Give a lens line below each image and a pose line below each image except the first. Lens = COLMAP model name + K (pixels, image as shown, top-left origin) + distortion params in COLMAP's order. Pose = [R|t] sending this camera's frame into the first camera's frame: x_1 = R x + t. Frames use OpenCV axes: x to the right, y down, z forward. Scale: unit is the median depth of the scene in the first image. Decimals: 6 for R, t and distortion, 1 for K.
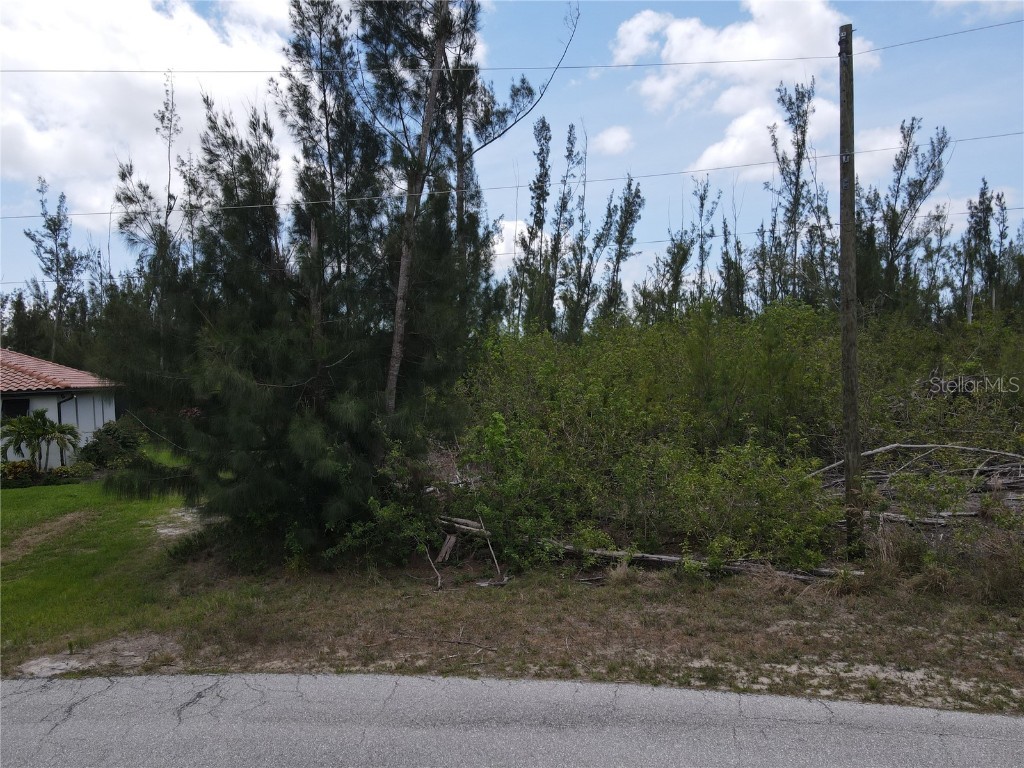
lens RADIAL K [[749.8, 0, 512.0], [0, 749.8, 384.0], [0, 0, 1]] dist [0.013139, 0.004214]
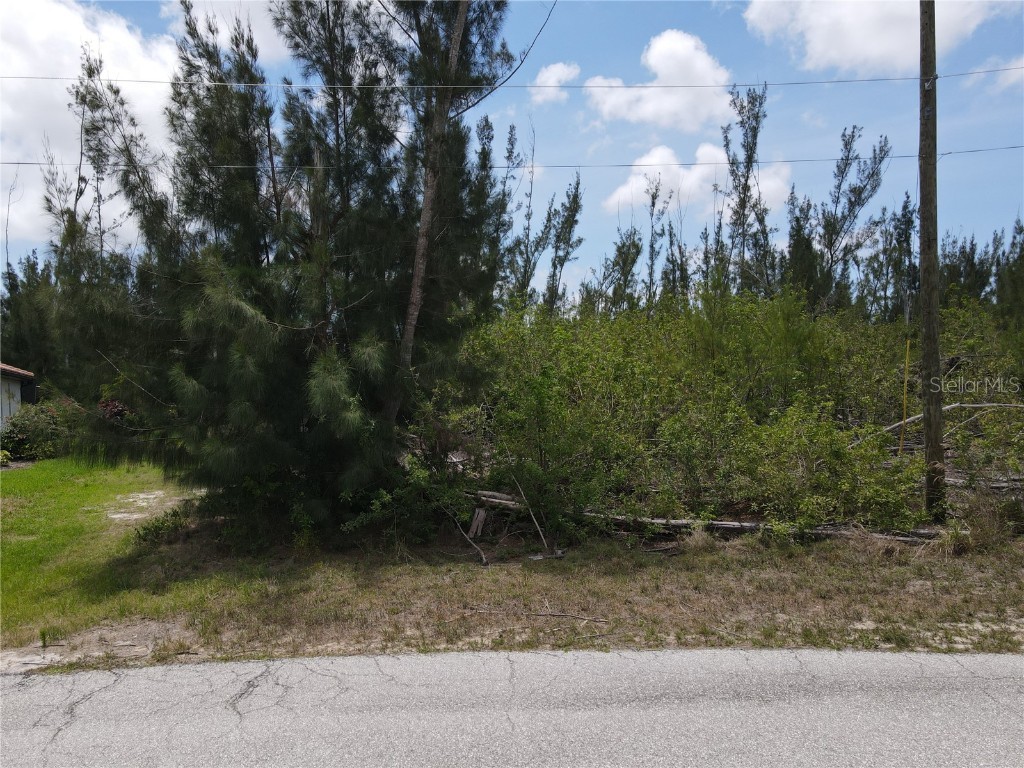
lens RADIAL K [[749.8, 0, 512.0], [0, 749.8, 384.0], [0, 0, 1]] dist [0.013139, 0.004214]
pose [[0.993194, 0.006133, 0.116310, -0.135799], [-0.003277, 0.999689, -0.024732, 0.073403], [-0.116426, 0.024183, 0.992905, 0.123212]]
